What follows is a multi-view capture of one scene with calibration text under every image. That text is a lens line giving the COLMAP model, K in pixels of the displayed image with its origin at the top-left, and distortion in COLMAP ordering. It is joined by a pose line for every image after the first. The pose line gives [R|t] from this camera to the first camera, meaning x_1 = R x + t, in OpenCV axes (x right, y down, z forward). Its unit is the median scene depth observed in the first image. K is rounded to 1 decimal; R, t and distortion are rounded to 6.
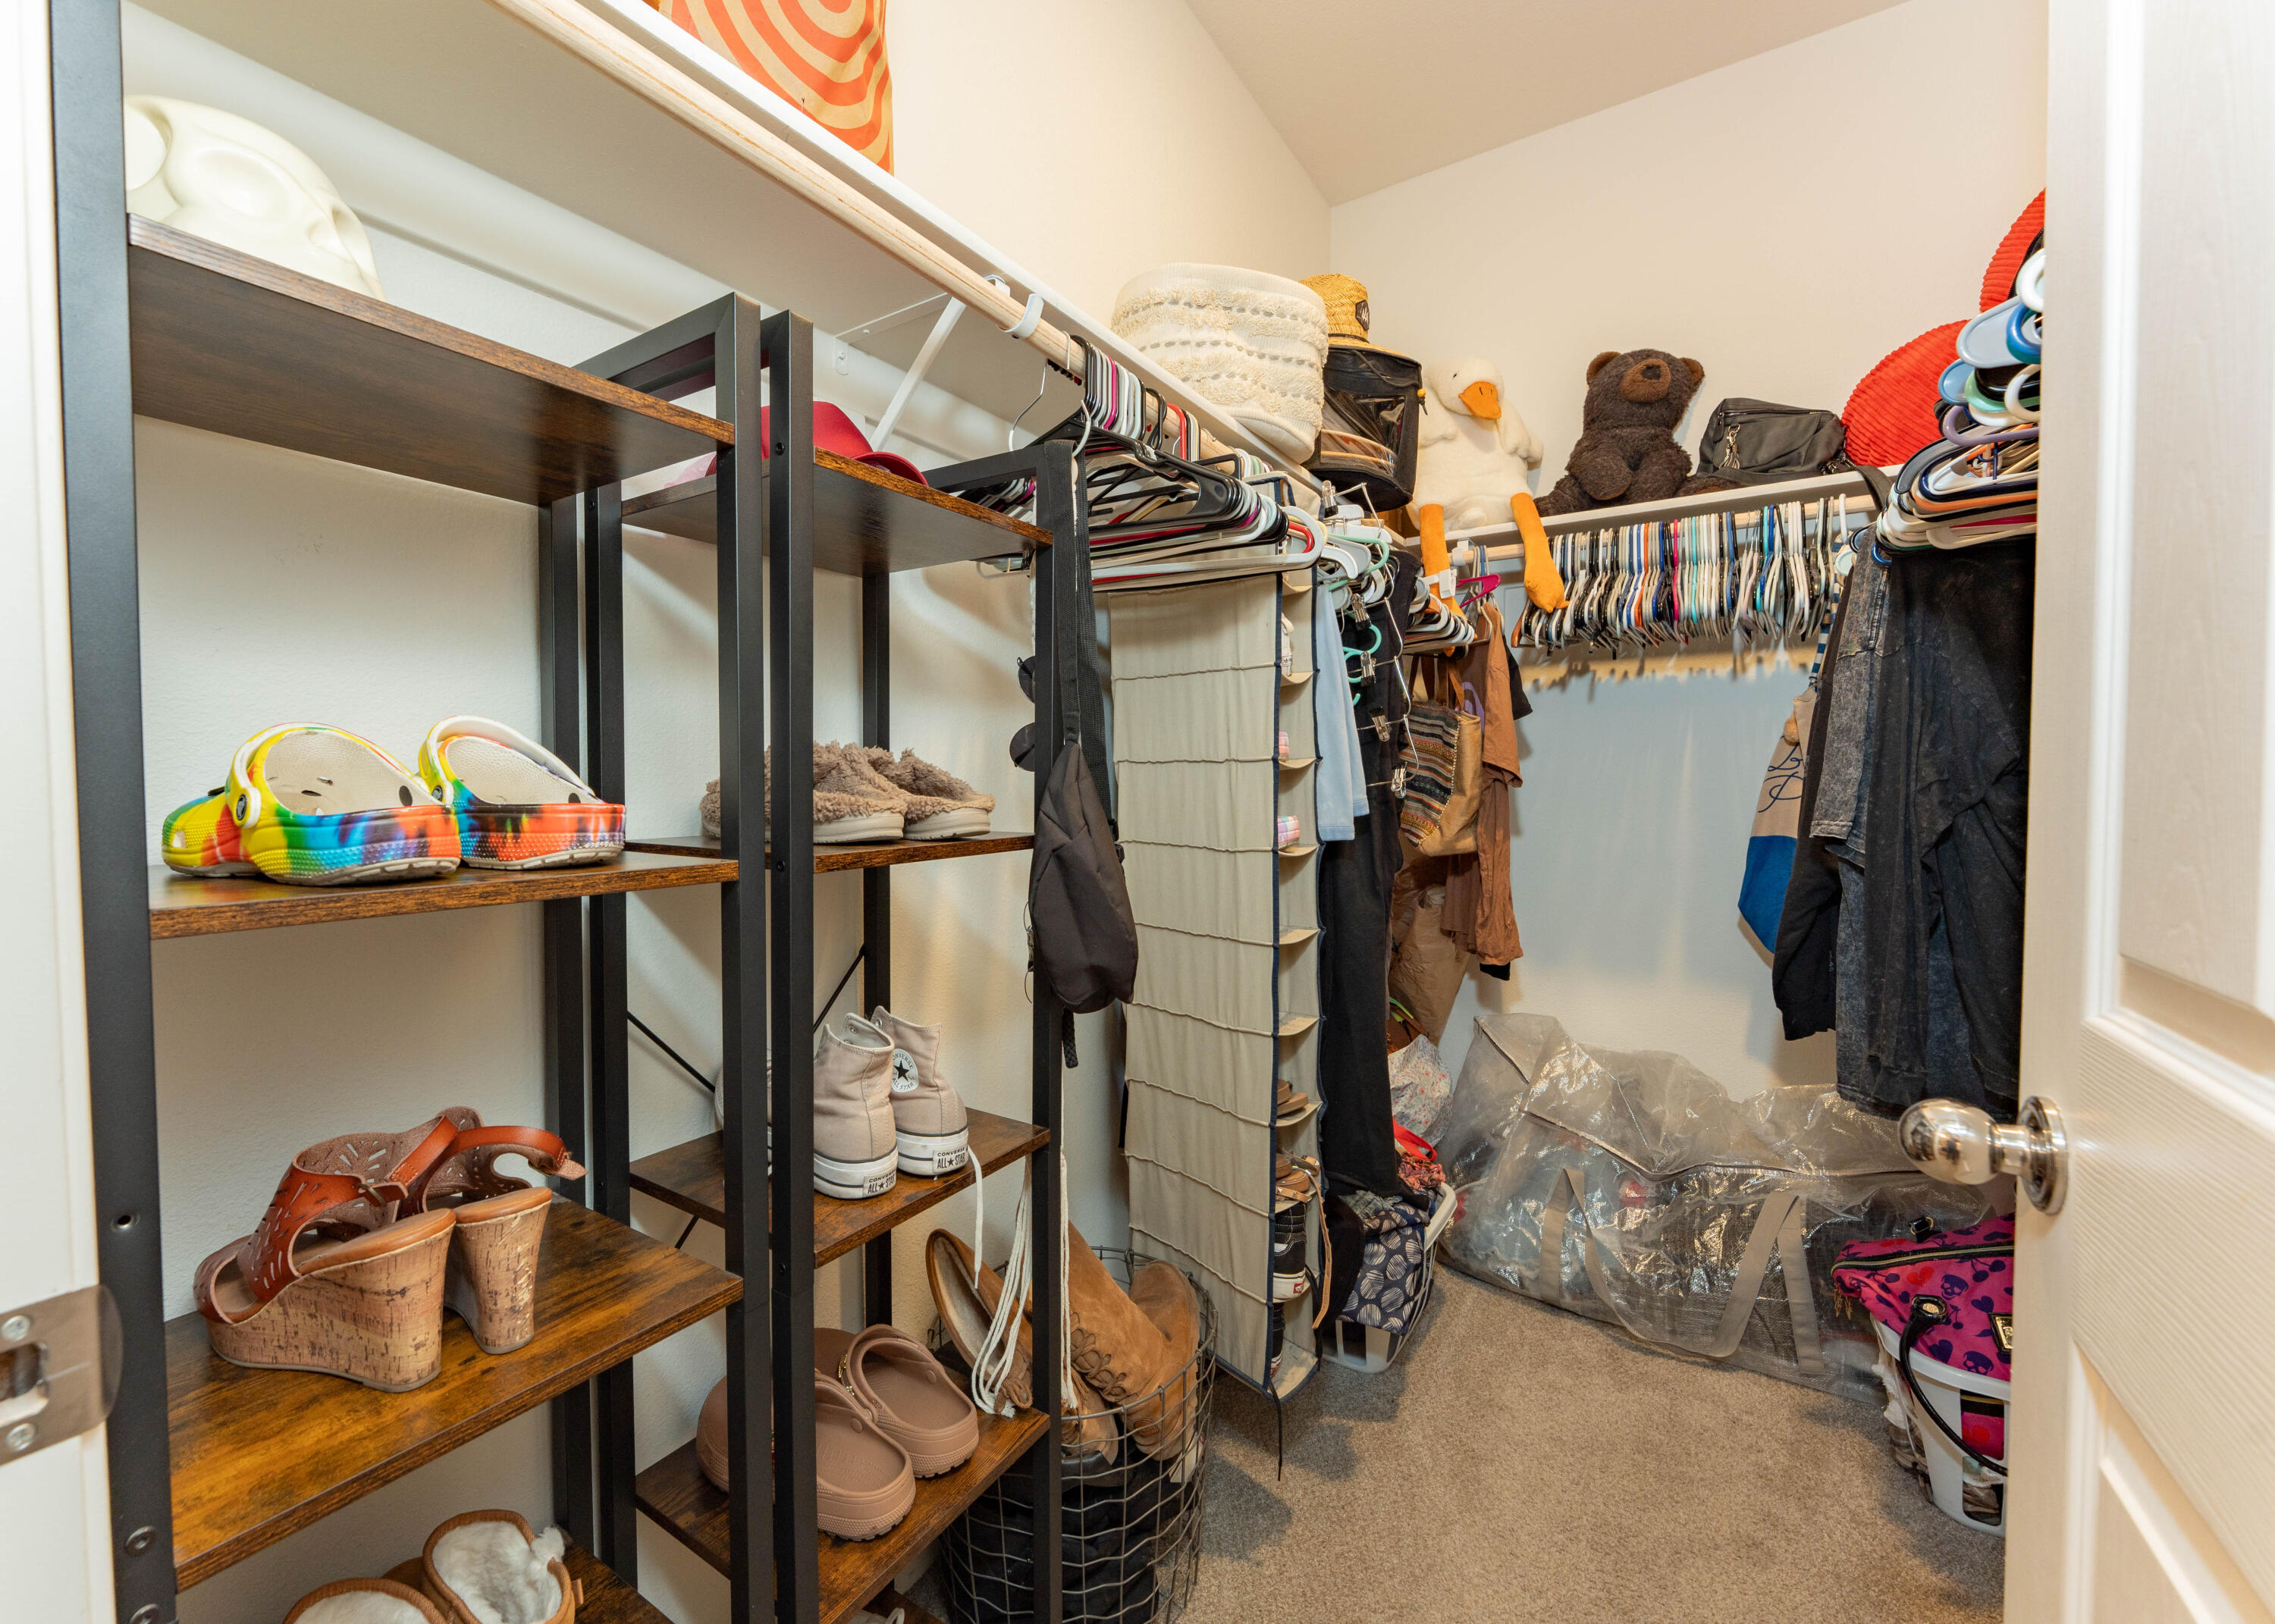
lens RADIAL K [[984.5, 0, 1067.7], [0, 984.5, 801.4], [0, 0, 1]] dist [0.001317, -0.000014]
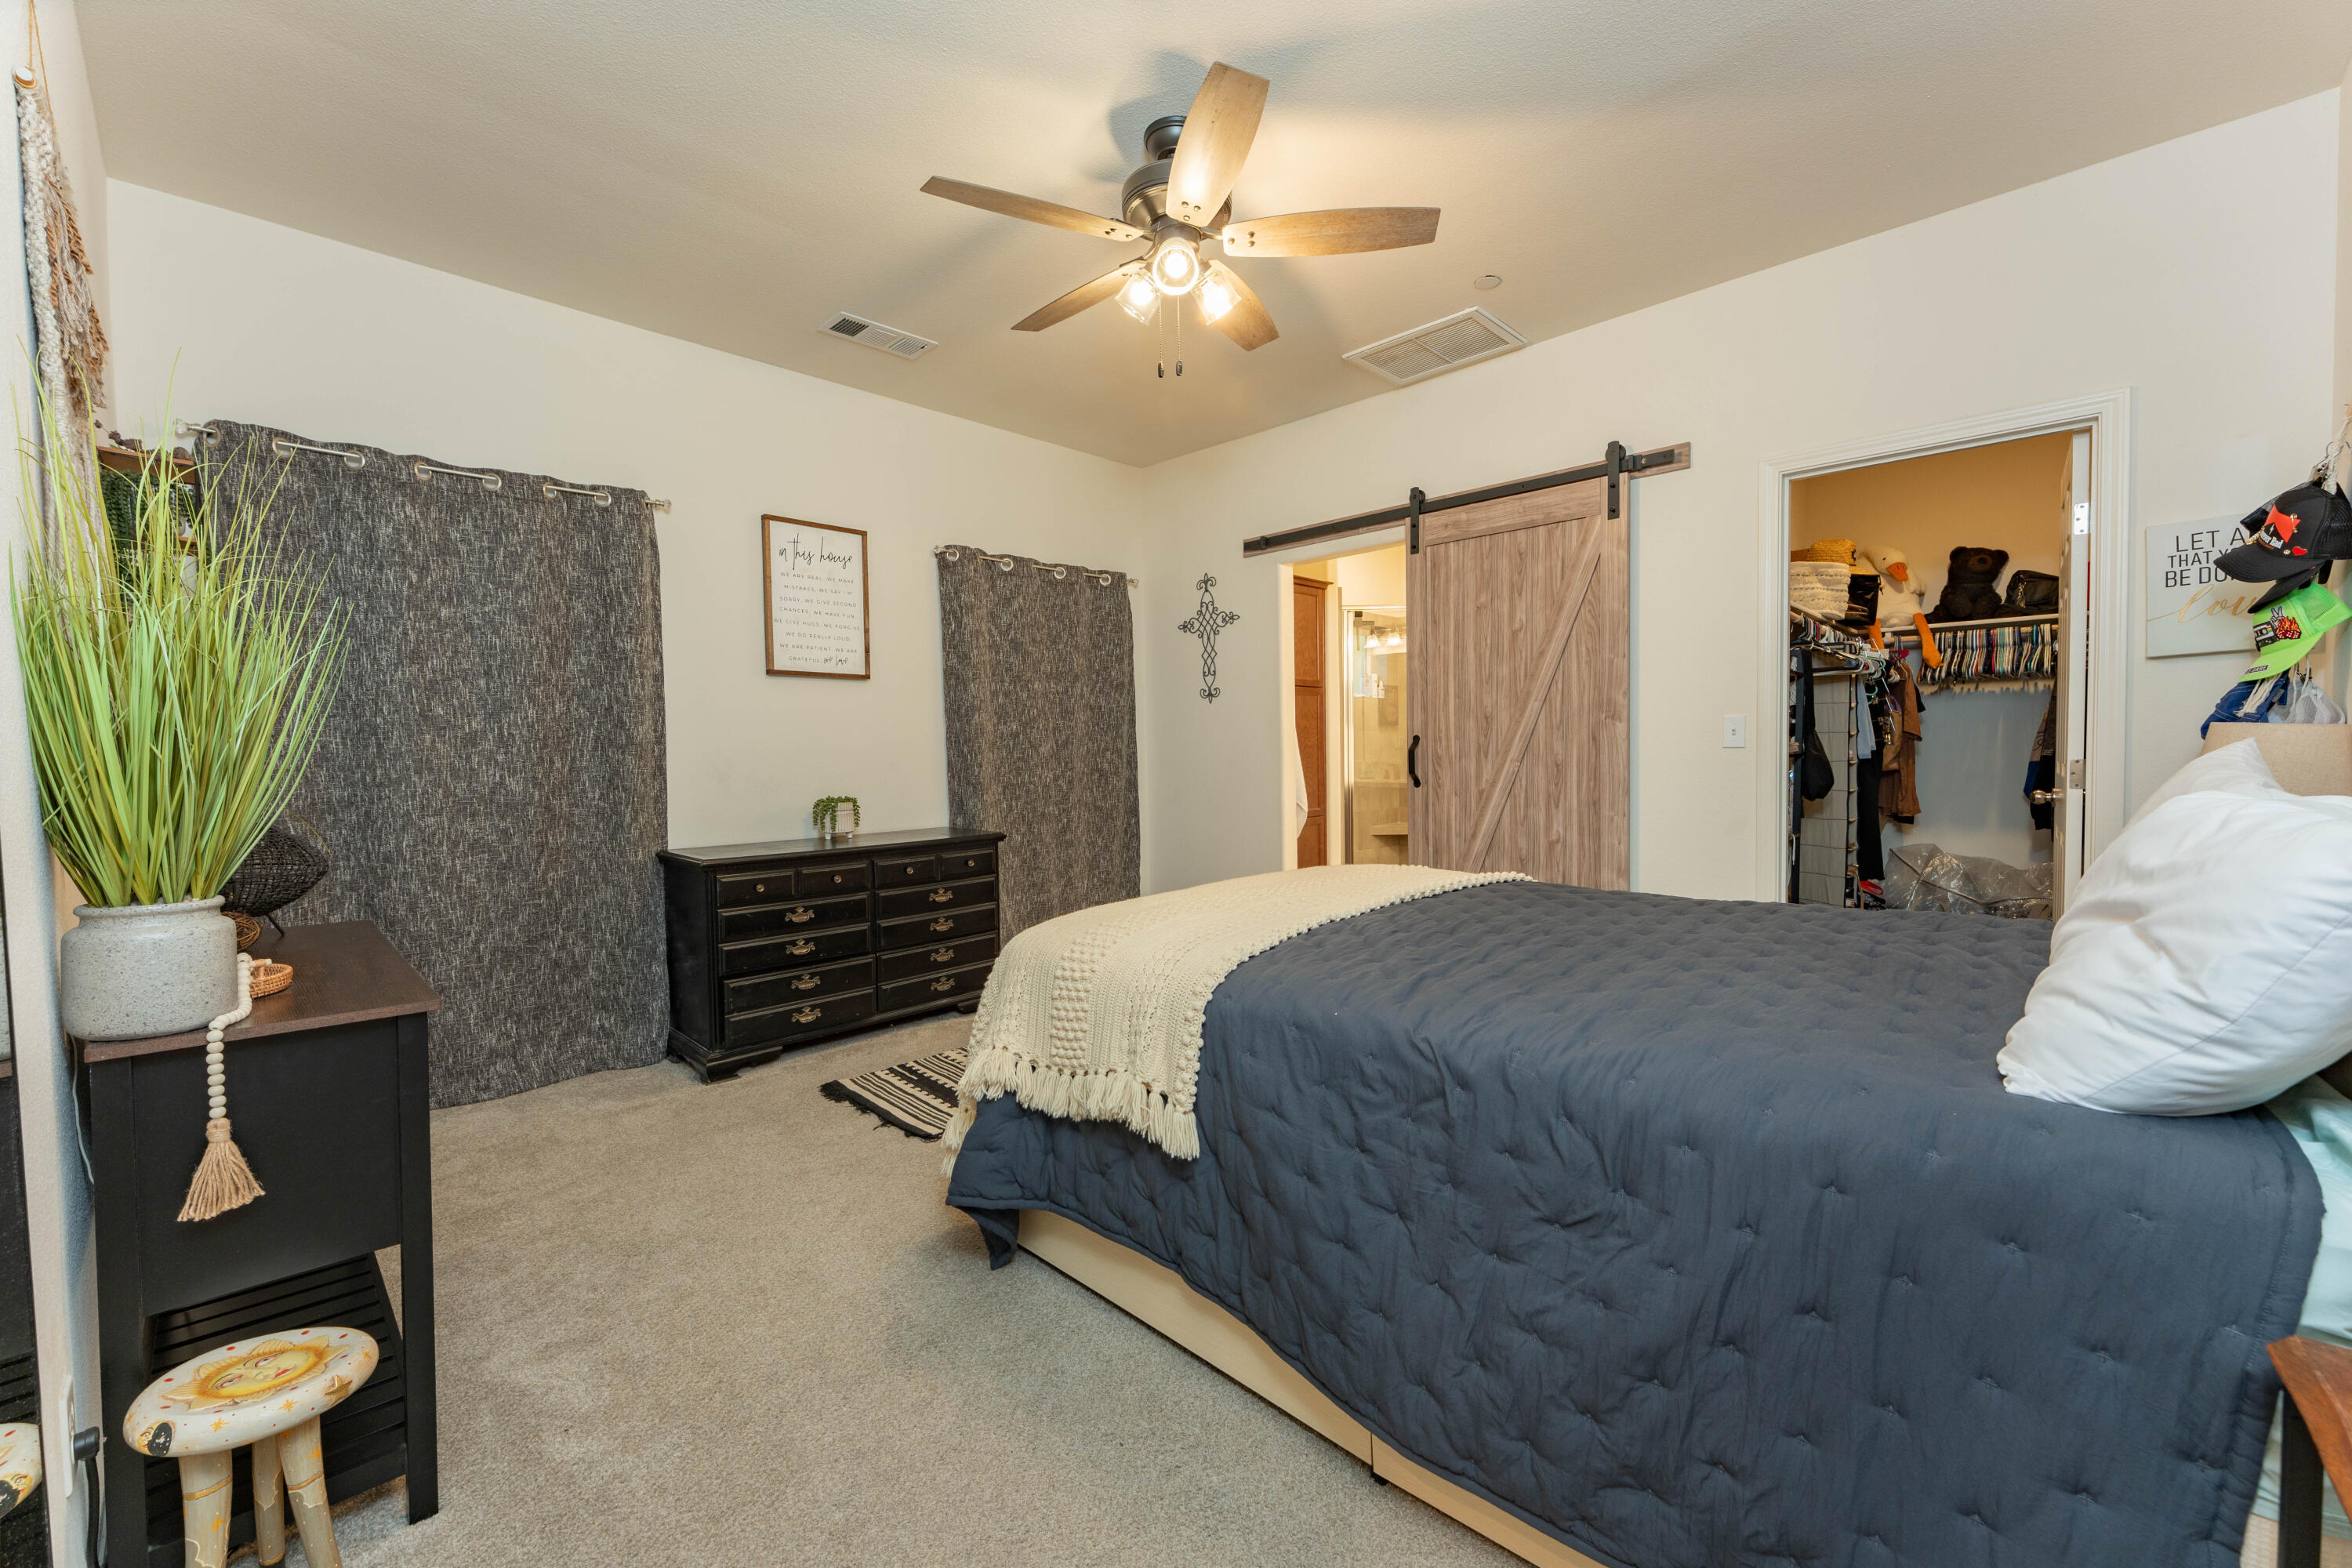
lens RADIAL K [[956.9, 0, 1170.2], [0, 956.9, 784.0], [0, 0, 1]] dist [-0.002726, -0.000639]
pose [[0.985791, -0.003837, -0.167932, -0.933484], [0.006134, 0.999895, 0.013164, 0.046730], [0.167864, -0.014007, 0.985711, -1.570882]]
